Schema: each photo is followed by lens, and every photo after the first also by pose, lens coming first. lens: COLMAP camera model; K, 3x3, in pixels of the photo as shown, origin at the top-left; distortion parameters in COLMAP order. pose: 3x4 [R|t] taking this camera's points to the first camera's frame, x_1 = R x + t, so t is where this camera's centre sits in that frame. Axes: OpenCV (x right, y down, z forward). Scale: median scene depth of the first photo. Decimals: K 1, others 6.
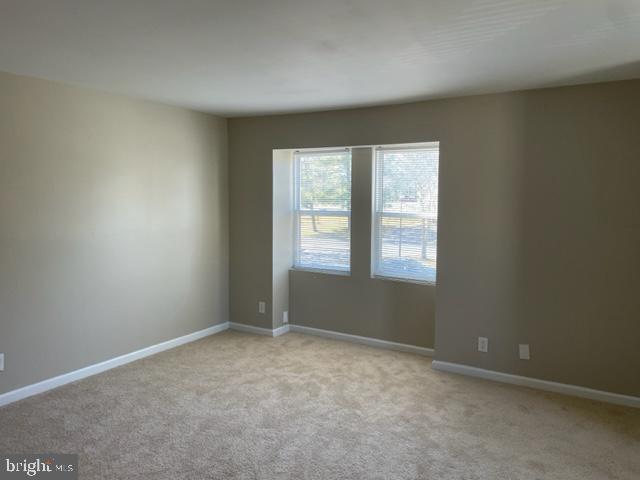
lens RADIAL K [[491.1, 0, 320.9], [0, 491.1, 231.3], [0, 0, 1]] dist [0.054839, -0.006841]
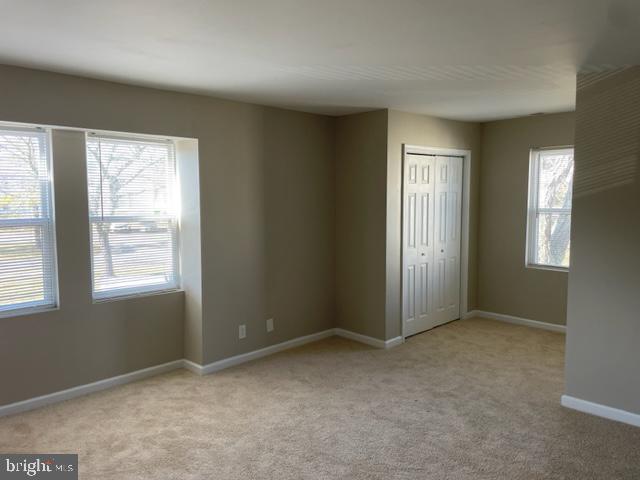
lens RADIAL K [[486.0, 0, 319.9], [0, 486.0, 231.9], [0, 0, 1]] dist [0.076587, -0.074882]
pose [[0.261332, -0.080989, 0.961845, -0.630286], [0.084038, 0.994599, 0.060914, -0.039303], [-0.961584, 0.064913, 0.266726, 0.529829]]
